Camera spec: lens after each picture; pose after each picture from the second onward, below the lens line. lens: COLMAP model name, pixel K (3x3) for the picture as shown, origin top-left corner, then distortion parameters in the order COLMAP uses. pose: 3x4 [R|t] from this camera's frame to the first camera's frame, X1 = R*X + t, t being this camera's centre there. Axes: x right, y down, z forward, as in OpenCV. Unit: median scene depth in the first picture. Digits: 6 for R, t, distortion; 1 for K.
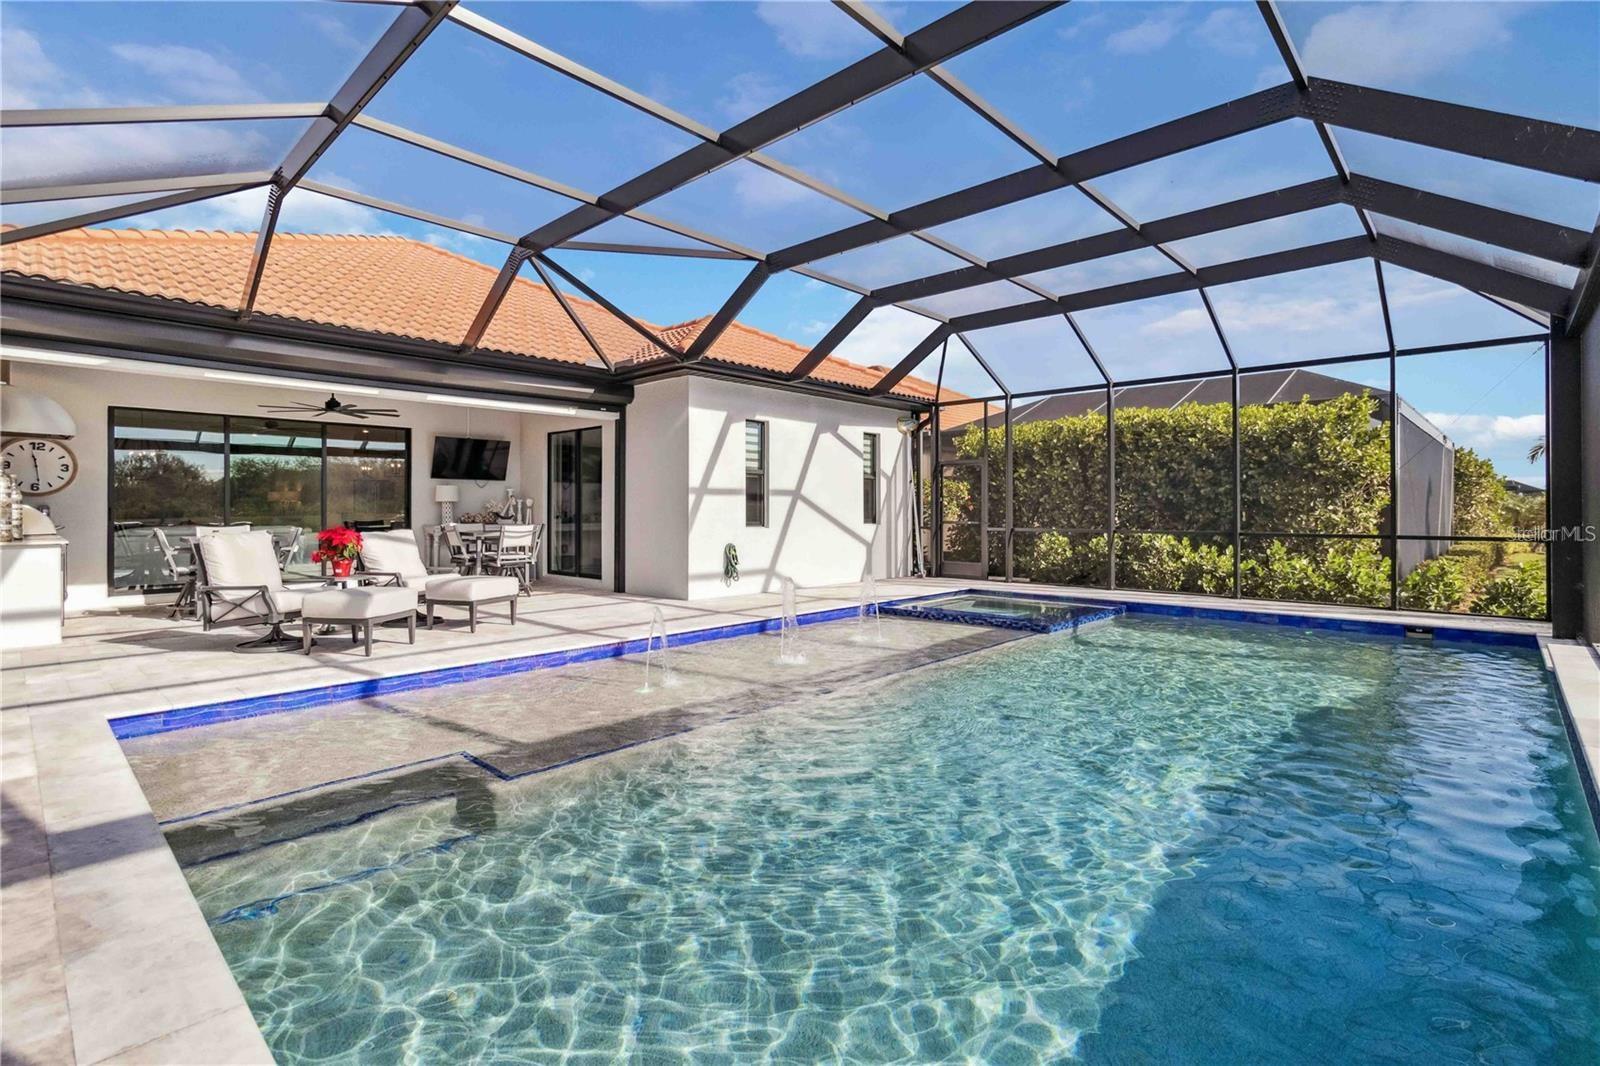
lens RADIAL K [[744.6, 0, 785.4], [0, 744.6, 510.1], [0, 0, 1]] dist [0.000964, -0.000479]
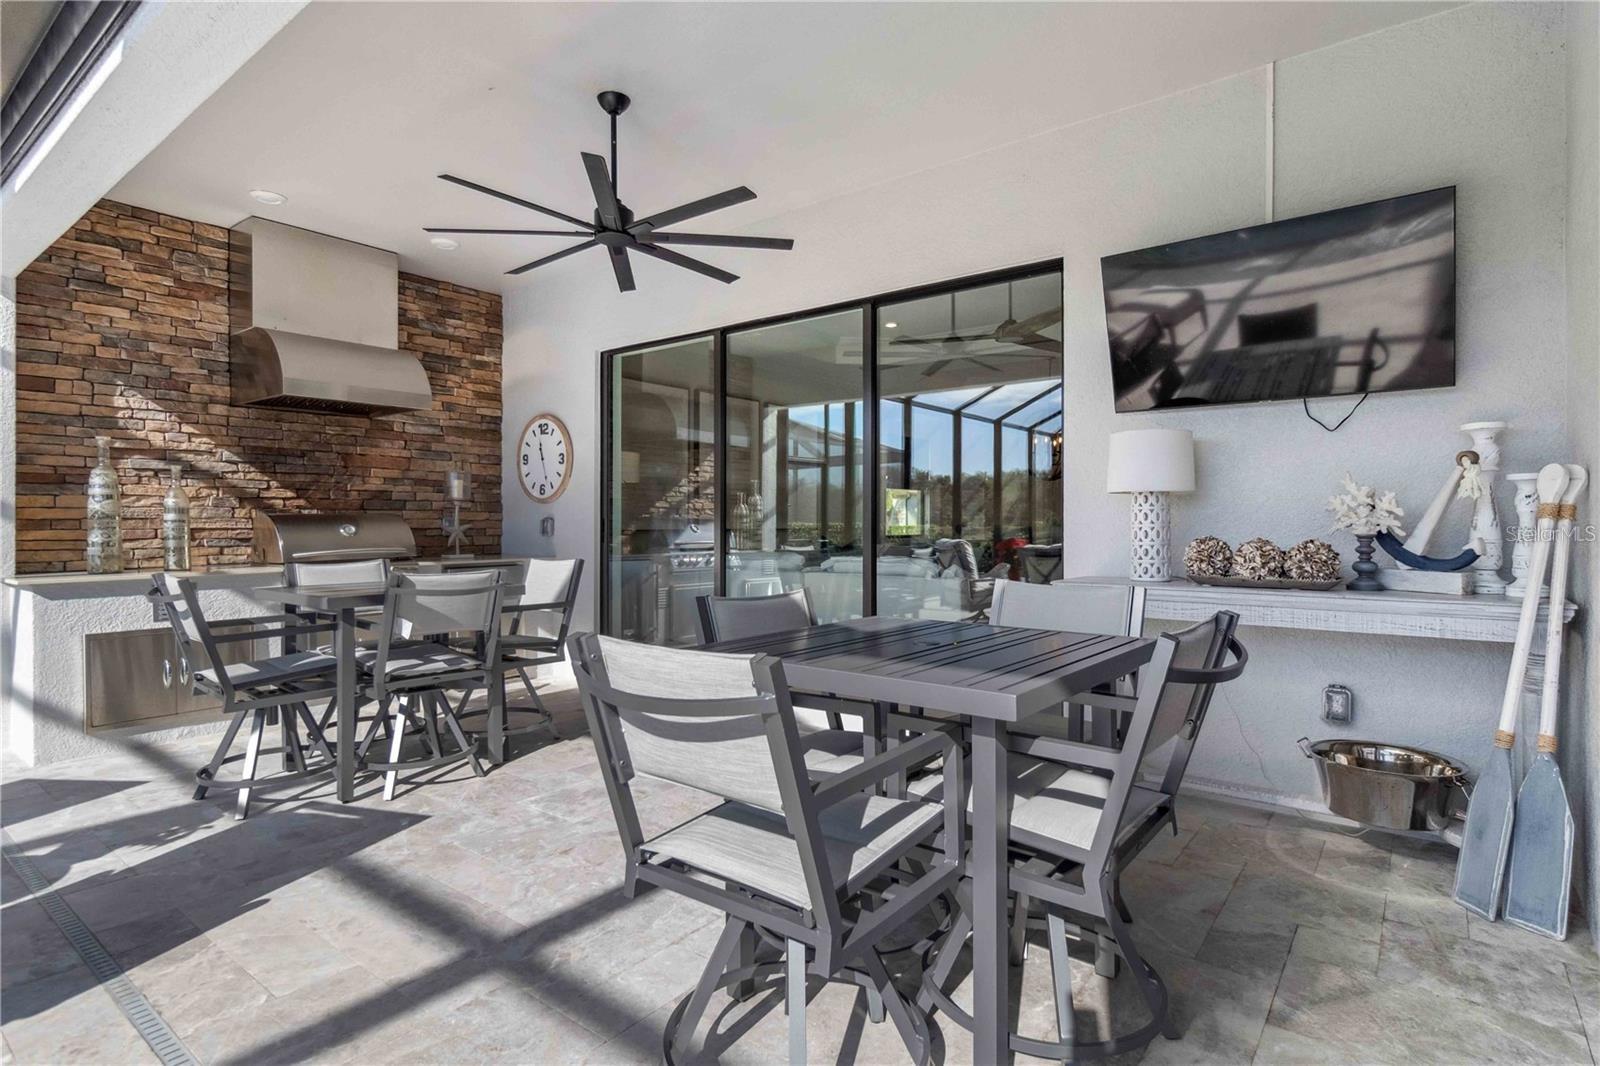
lens RADIAL K [[802.1, 0, 787.6], [0, 802.1, 530.3], [0, 0, 1]] dist [0.004232, -0.000578]
pose [[0.096104, 0.011577, -0.995304, -0.244819], [0.000296, 0.999932, 0.011660, -0.002058], [0.995371, -0.001415, 0.096094, 1.102651]]
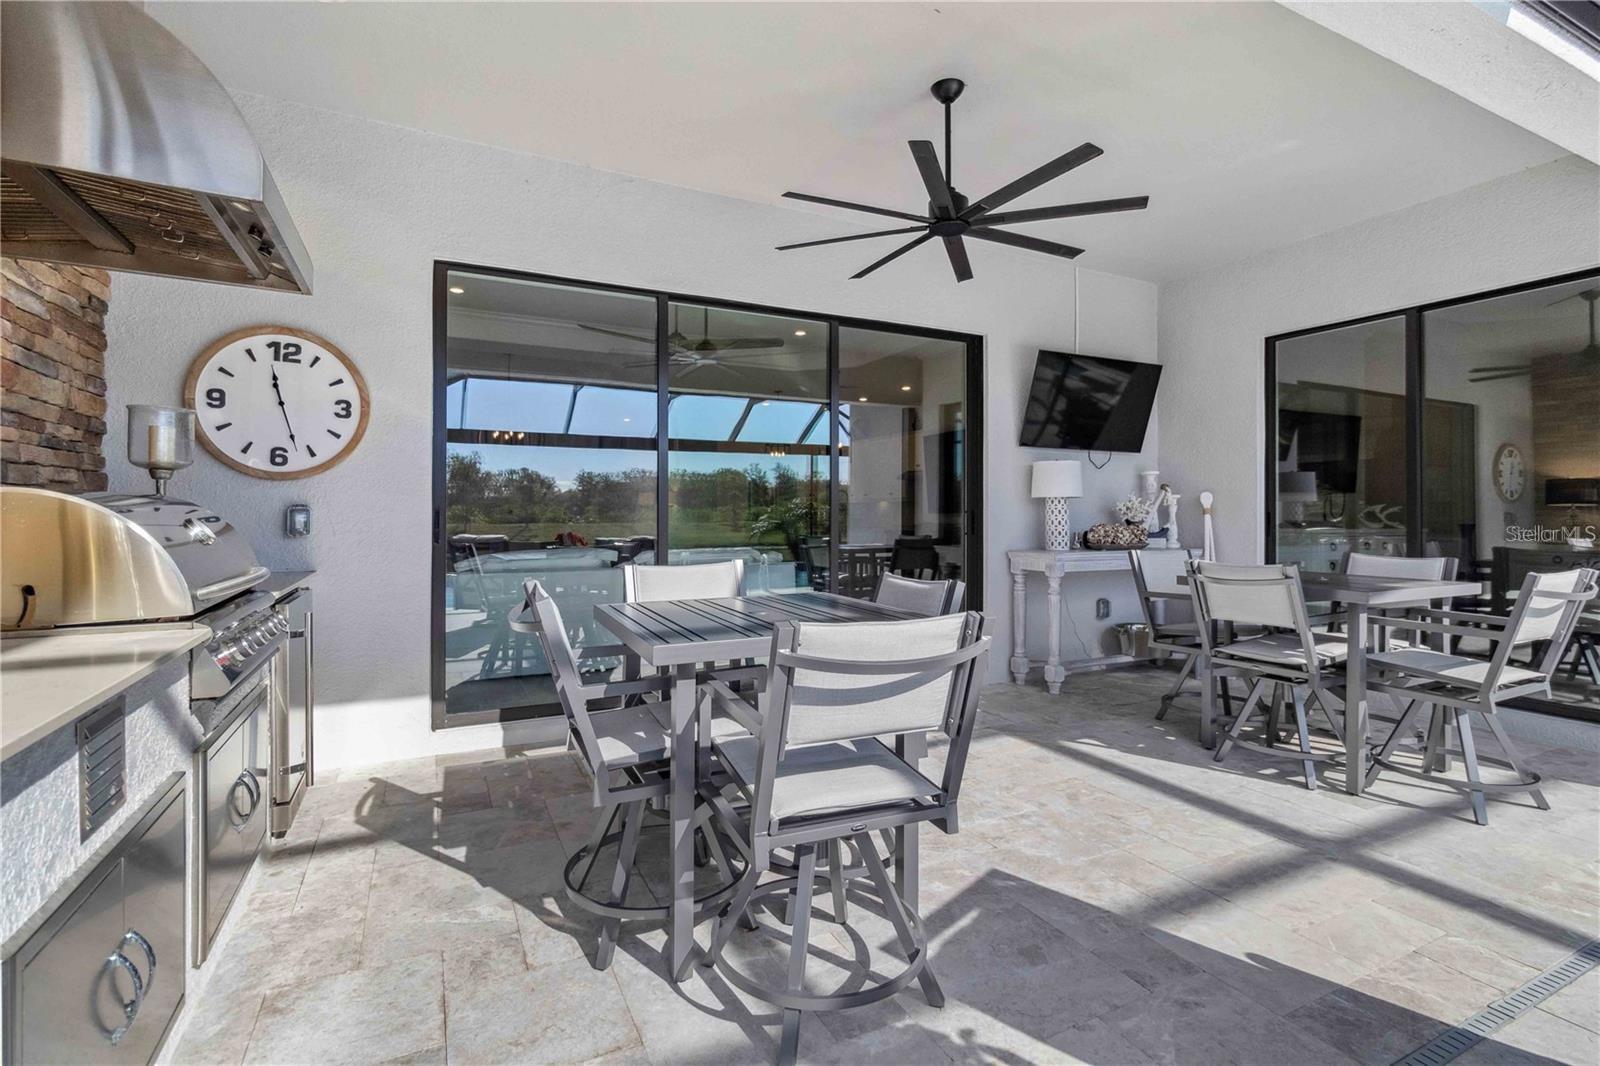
lens RADIAL K [[744.6, 0, 797.5], [0, 744.6, 520.0], [0, 0, 1]] dist [0.000964, -0.000479]
pose [[0.939493, 0.003944, -0.342546, -0.590767], [-0.002295, 0.999984, 0.005219, -0.000323], [0.342561, -0.004117, 0.939486, 0.694309]]
